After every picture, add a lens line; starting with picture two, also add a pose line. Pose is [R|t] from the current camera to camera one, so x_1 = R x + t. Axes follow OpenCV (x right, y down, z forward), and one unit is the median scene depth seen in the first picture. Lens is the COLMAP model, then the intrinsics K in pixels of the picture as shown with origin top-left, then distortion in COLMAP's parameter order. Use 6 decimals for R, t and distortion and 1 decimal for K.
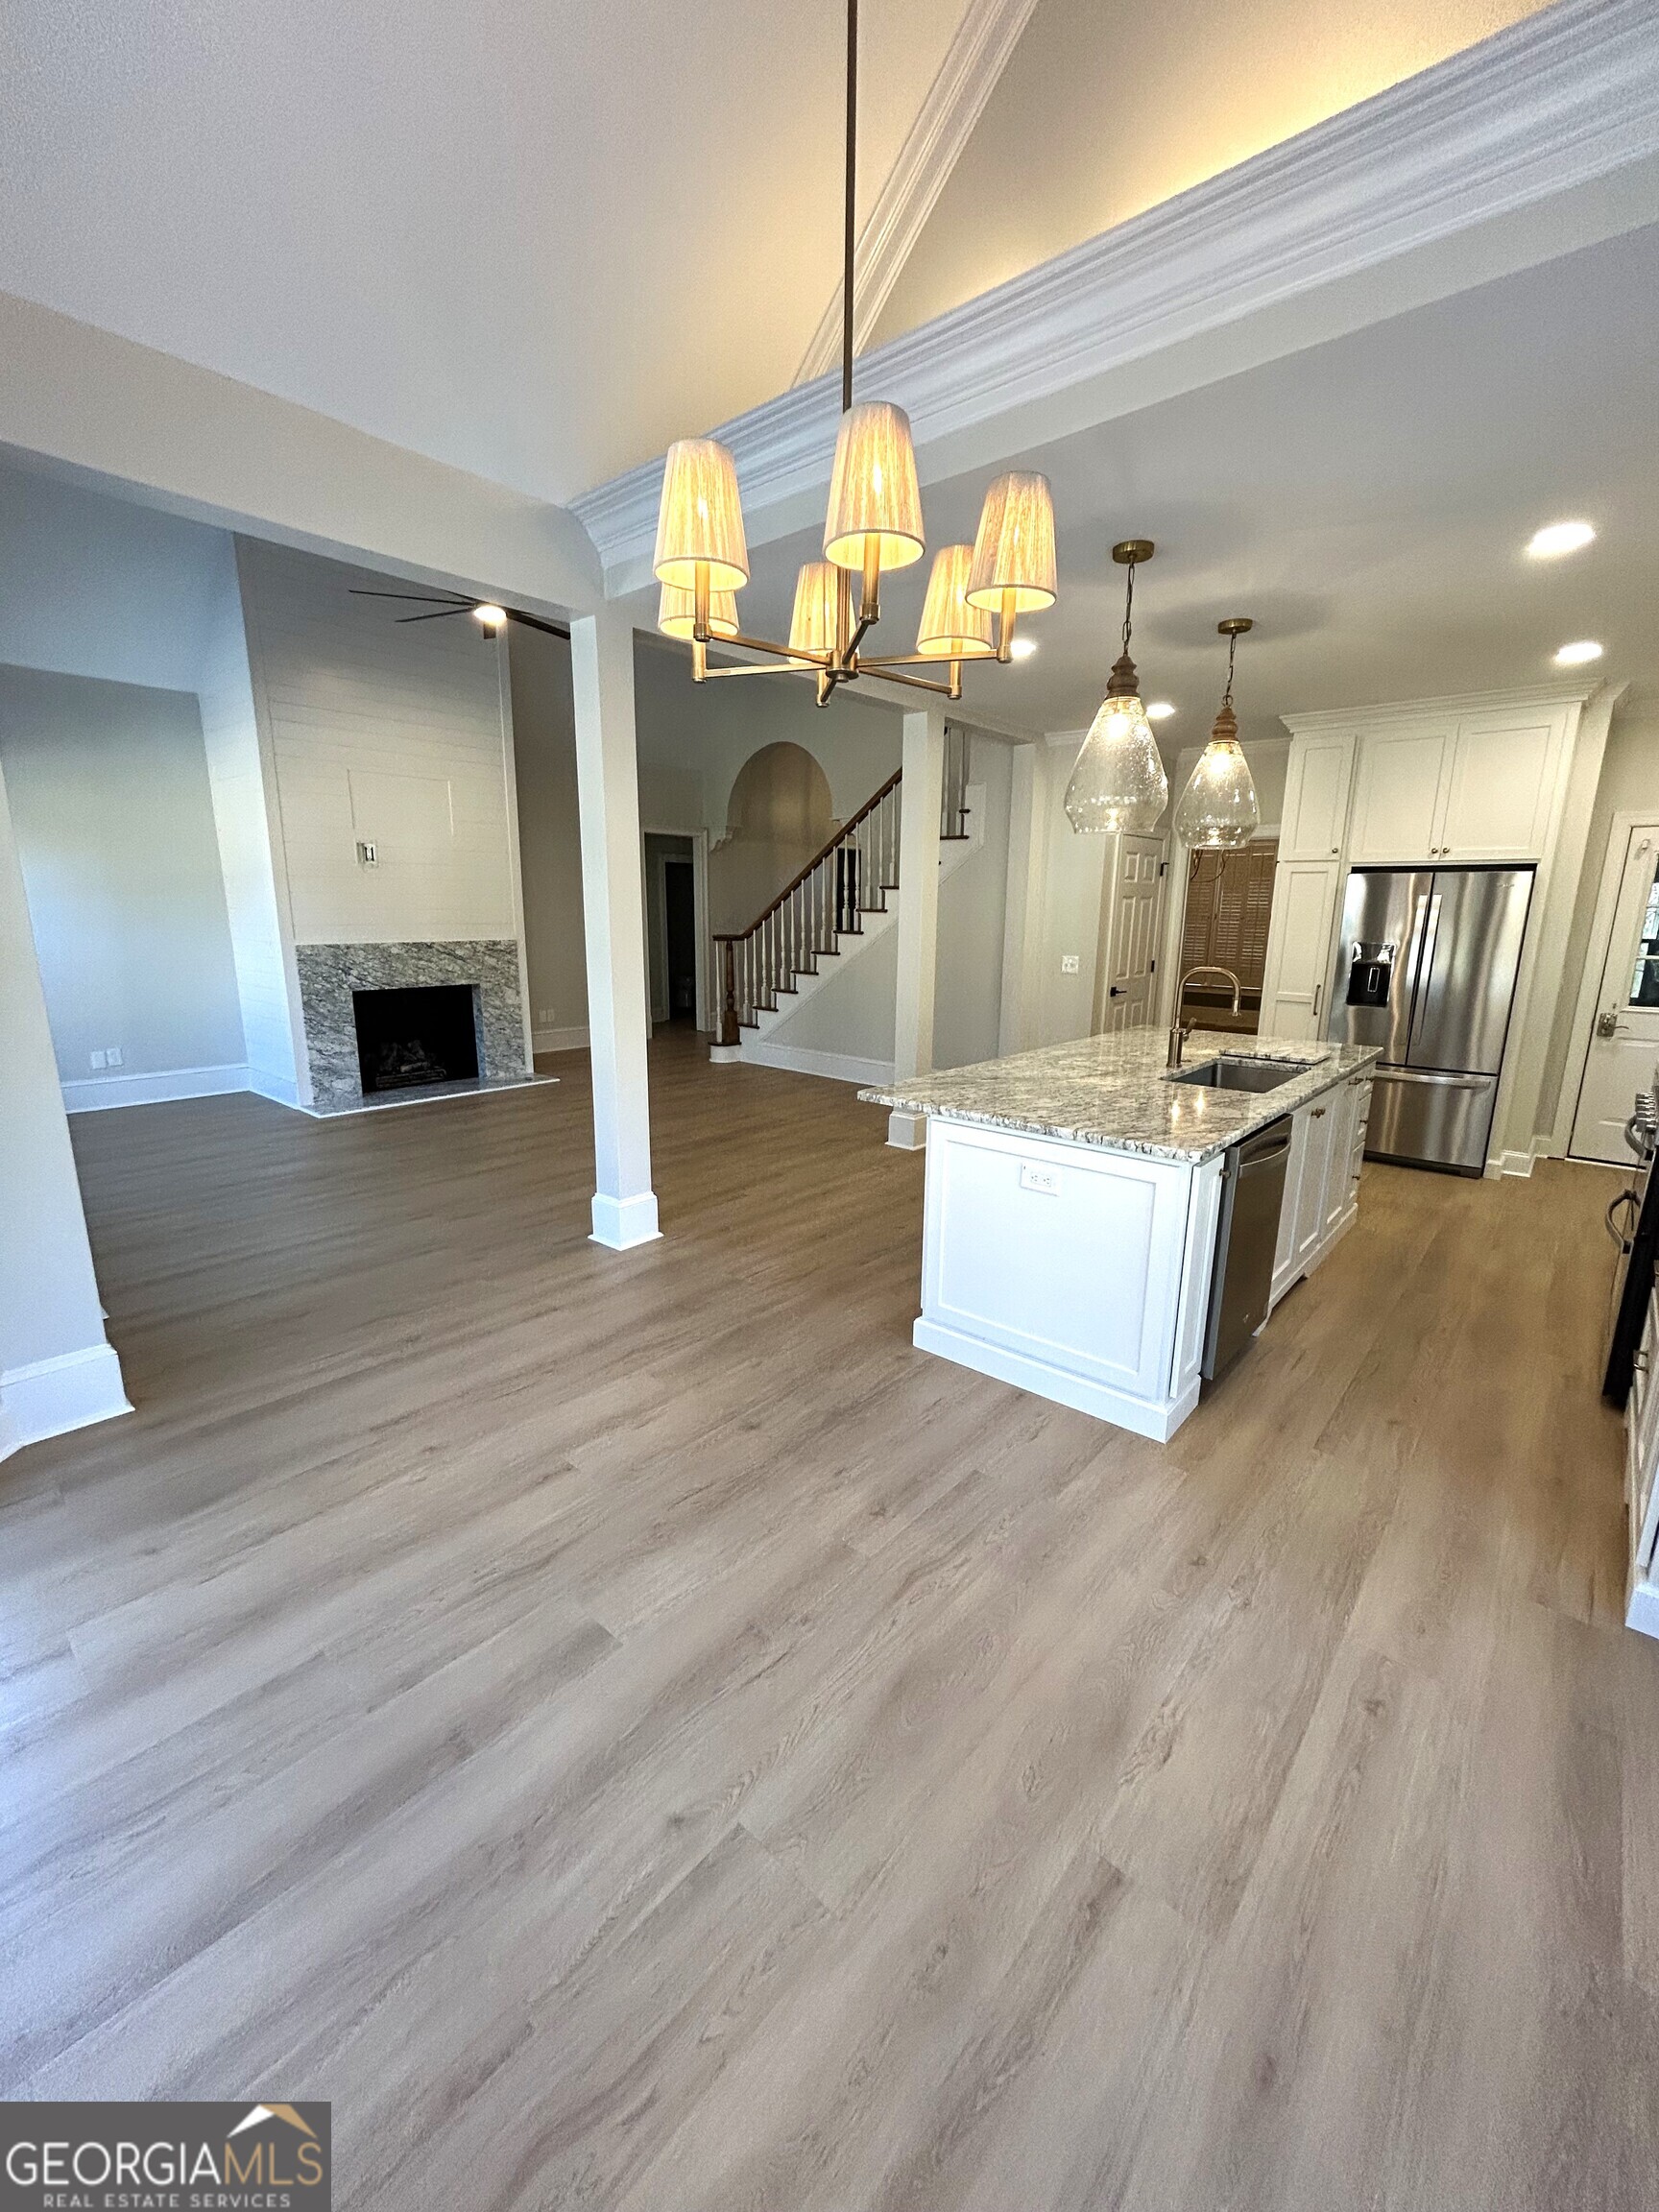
lens RADIAL K [[893.9, 0, 833.7], [0, 893.9, 1098.9], [0, 0, 1]] dist [-0.004502, 0.002026]
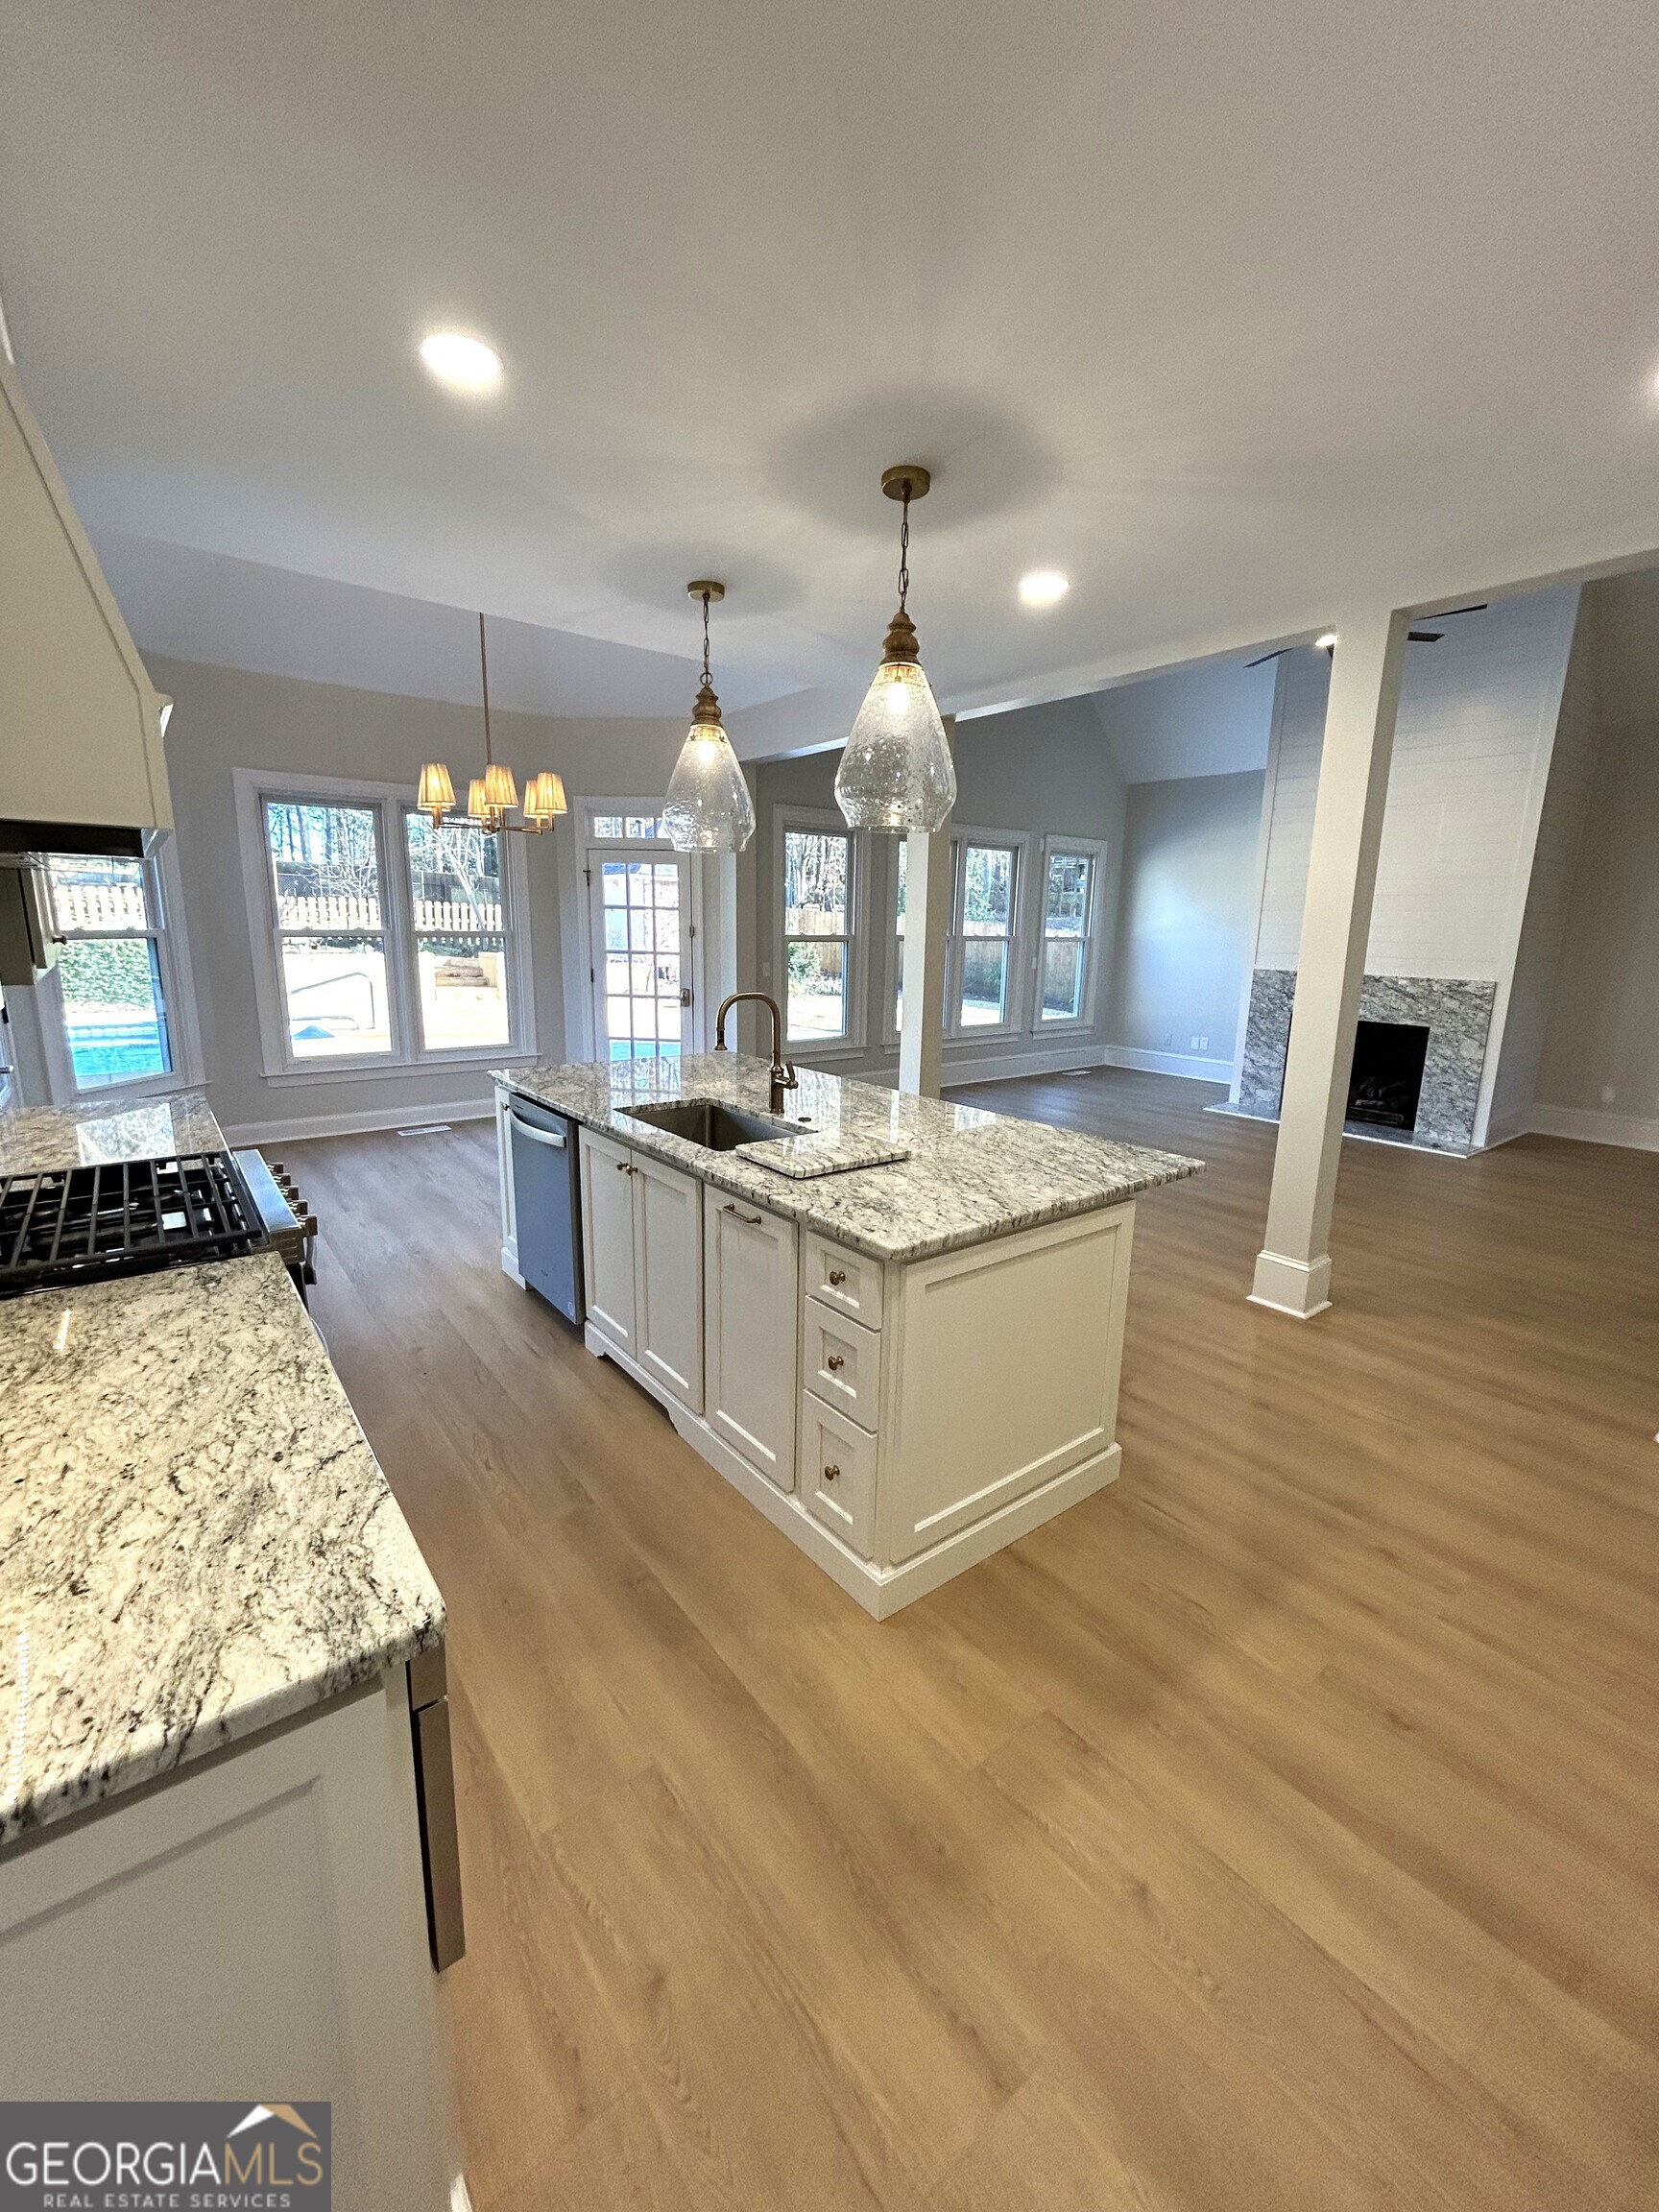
lens RADIAL K [[893.9, 0, 830.1], [0, 893.9, 1099.6], [0, 0, 1]] dist [-0.004502, 0.002026]
pose [[-0.193801, 0.177456, -0.964858, 0.672184], [-0.229088, 0.948127, 0.220393, -0.138780], [0.953918, 0.263750, -0.143095, 0.672892]]
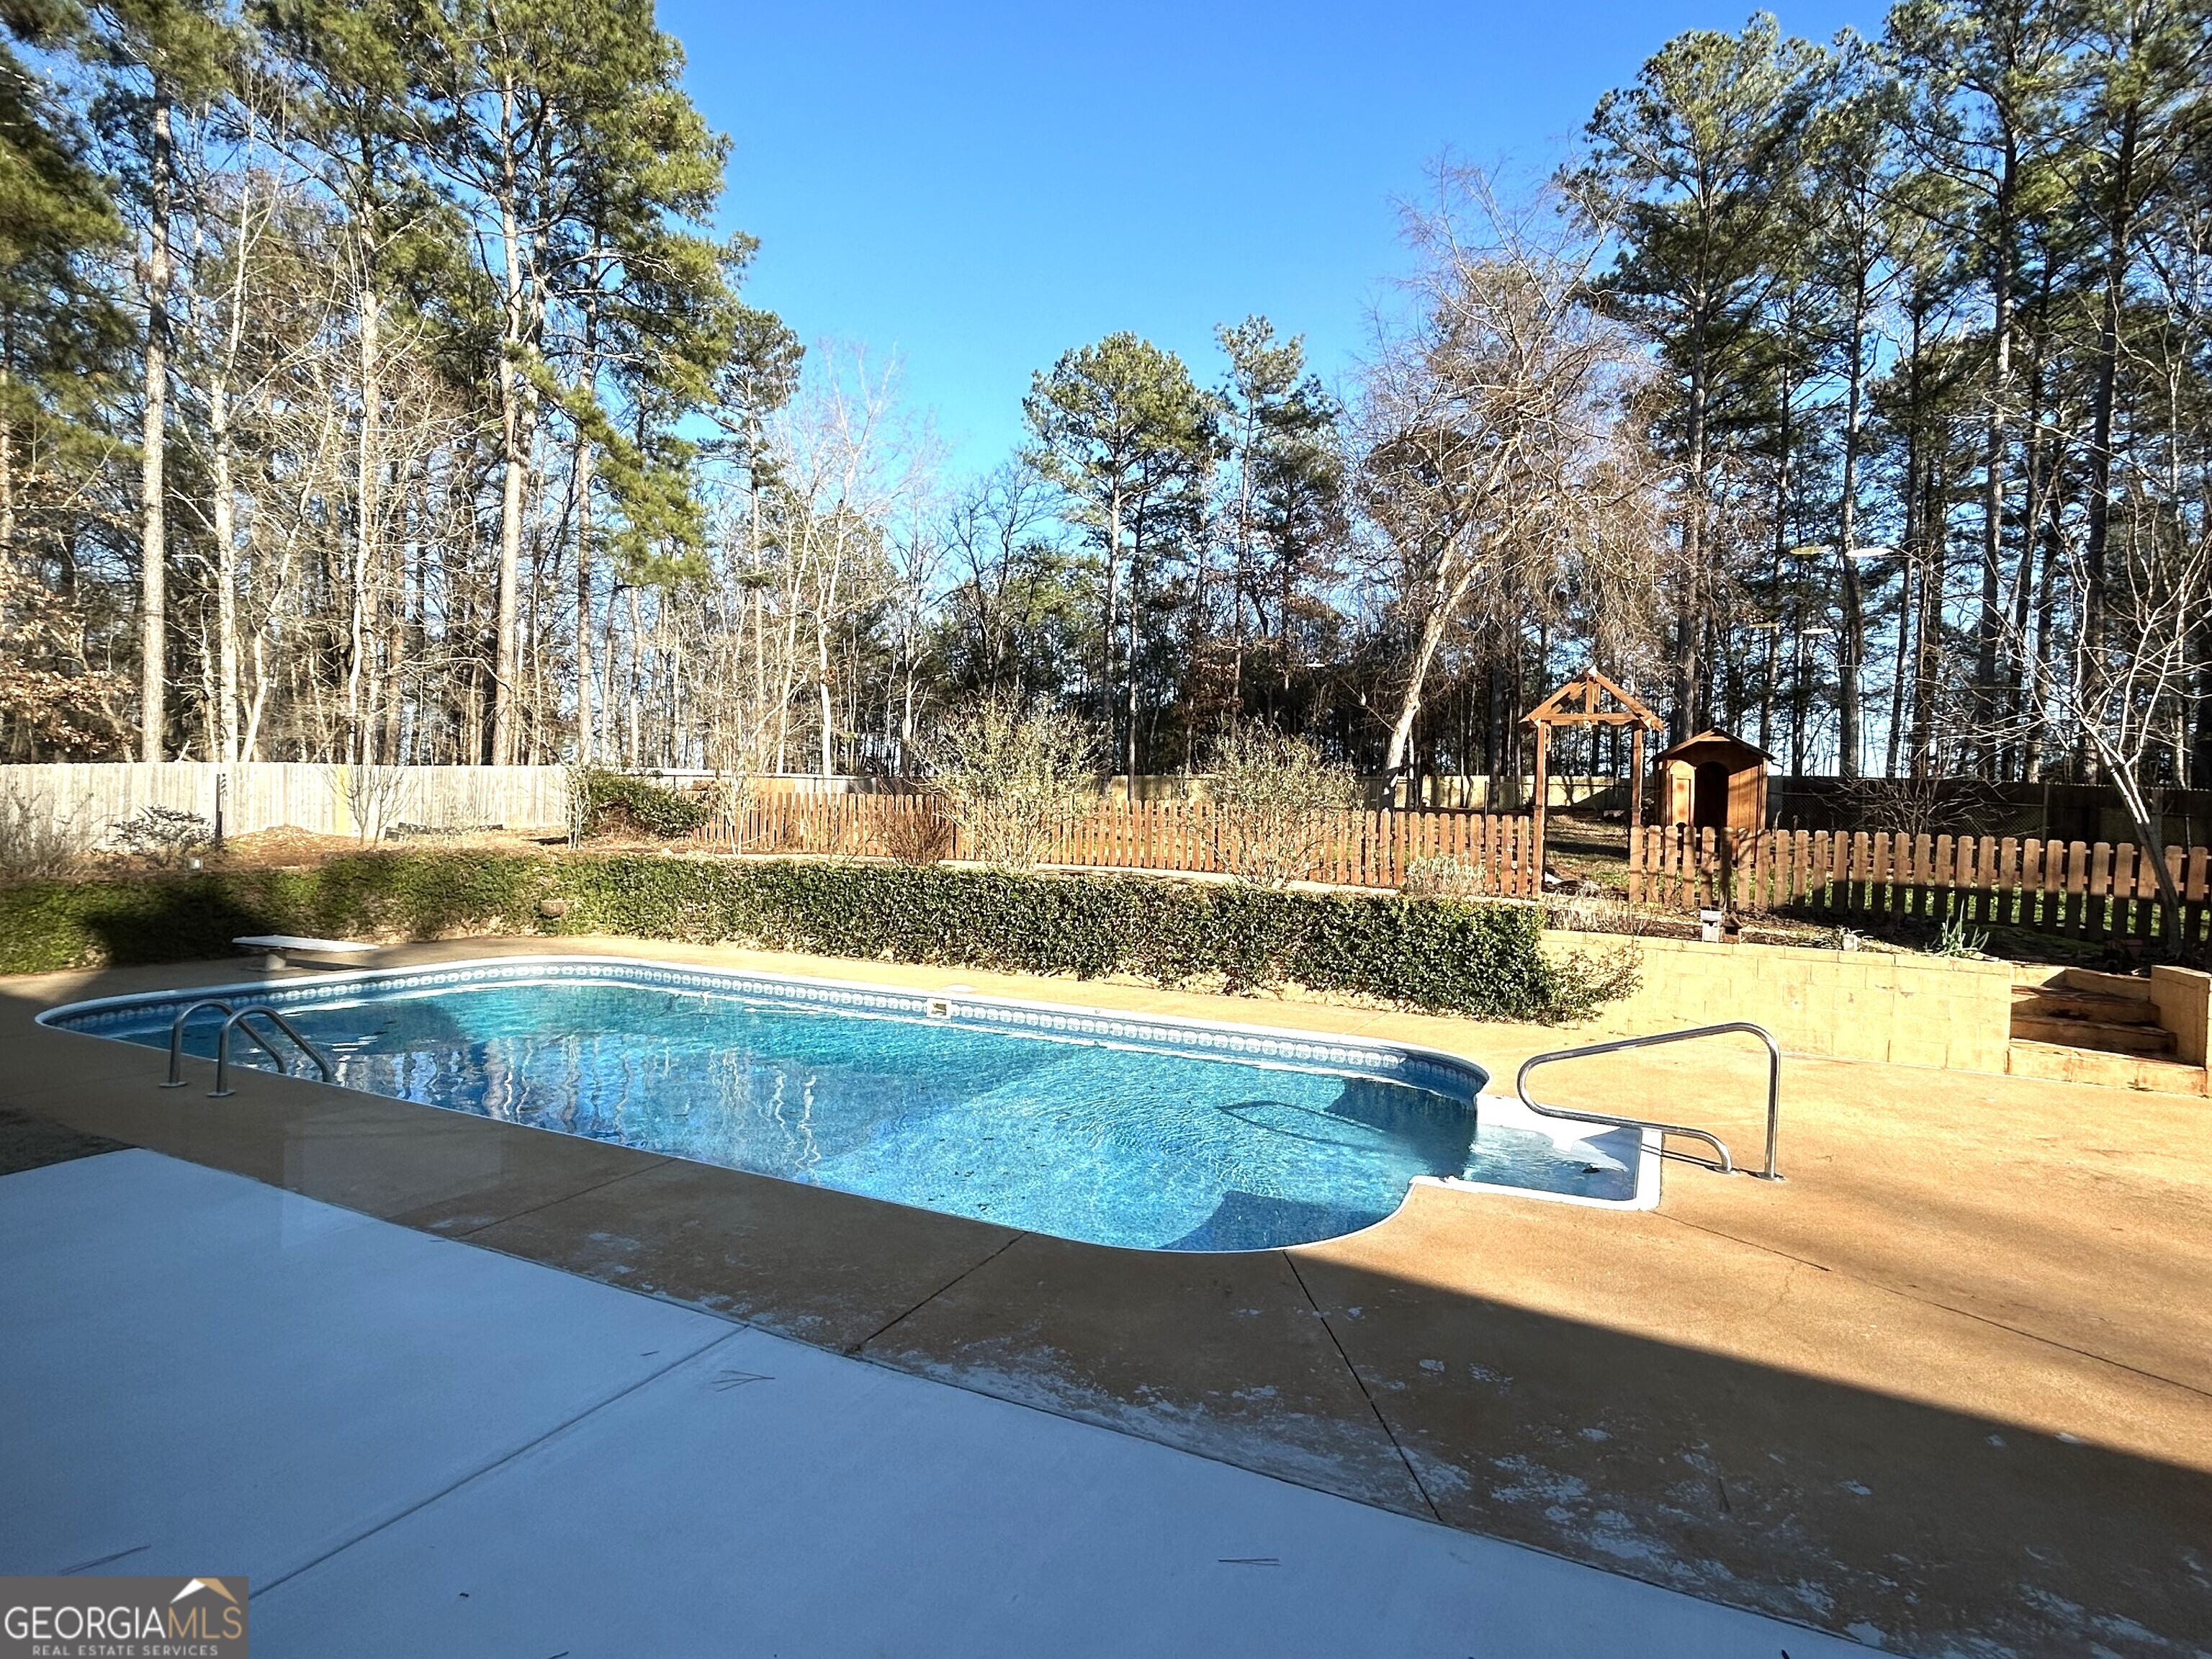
lens RADIAL K [[1160.9, 0, 1099.2], [0, 1160.9, 829.6], [0, 0, 1]] dist [-0.007928, 0.005053]
pose [[-0.965740, -0.039620, -0.256468, -0.270513], [-0.095755, 0.972944, 0.210265, -0.049590], [0.241198, 0.227620, -0.943405, 0.096708]]
